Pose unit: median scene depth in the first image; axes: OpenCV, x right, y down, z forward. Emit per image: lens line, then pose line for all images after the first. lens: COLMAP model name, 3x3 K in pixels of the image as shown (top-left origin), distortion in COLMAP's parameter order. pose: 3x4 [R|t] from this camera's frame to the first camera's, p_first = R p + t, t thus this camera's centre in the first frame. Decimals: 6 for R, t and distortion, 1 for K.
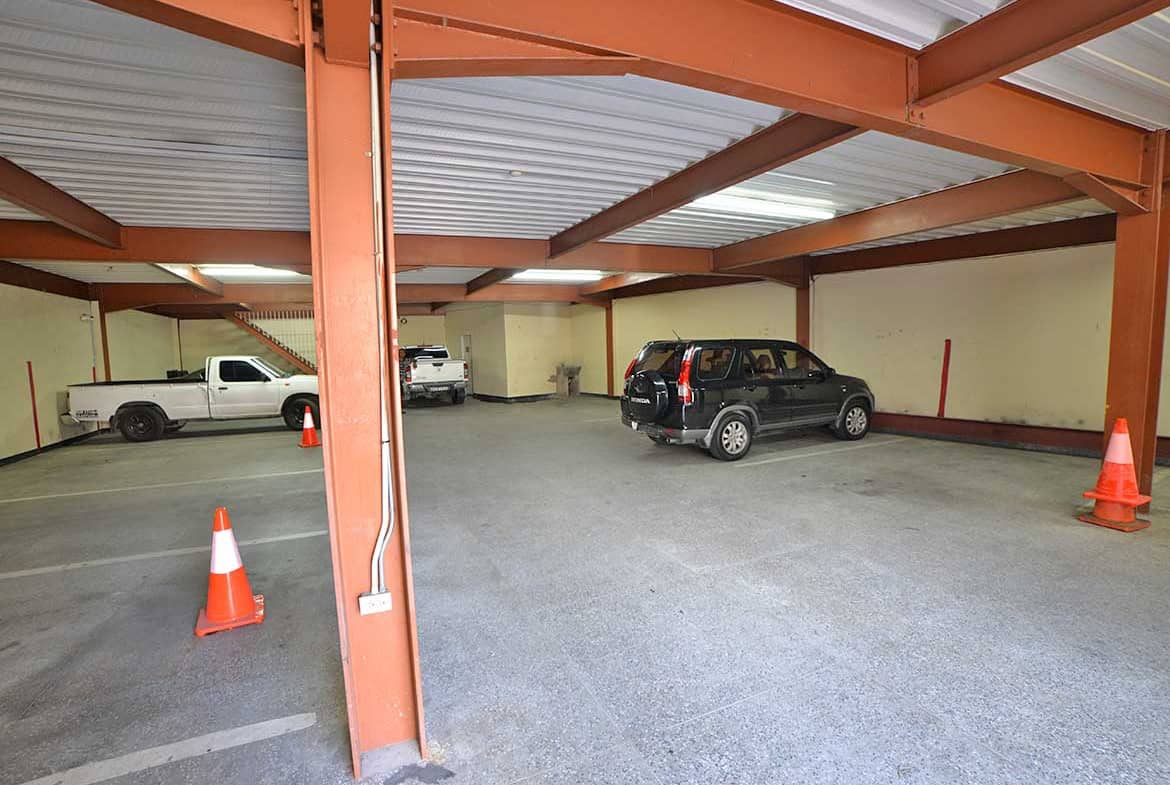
lens RADIAL K [[532.9, 0, 588.2], [0, 532.9, 395.1], [0, 0, 1]] dist [-0.107995, 0.038568]
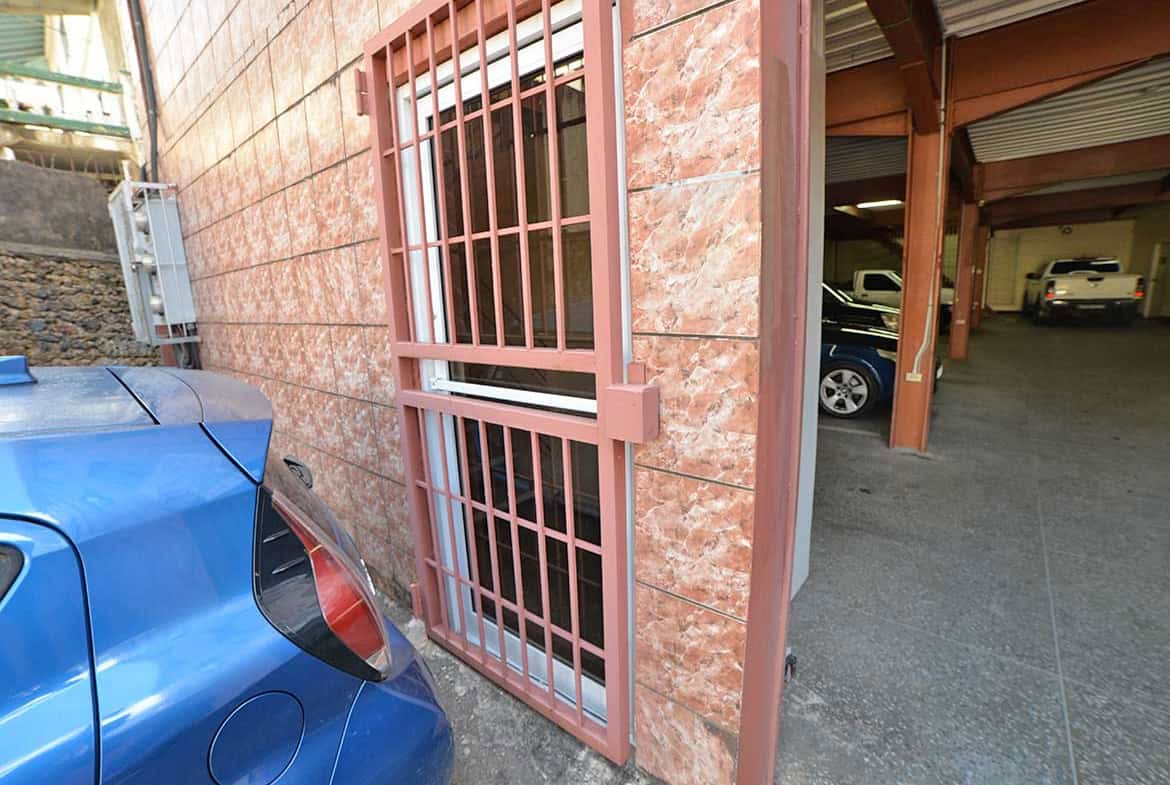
lens RADIAL K [[532.9, 0, 588.2], [0, 532.9, 395.1], [0, 0, 1]] dist [-0.107995, 0.038568]
pose [[0.441094, 0.176681, -0.879898, 0.122761], [-0.040783, 0.983363, 0.177012, 0.024651], [0.896534, -0.042194, 0.440961, -0.158255]]
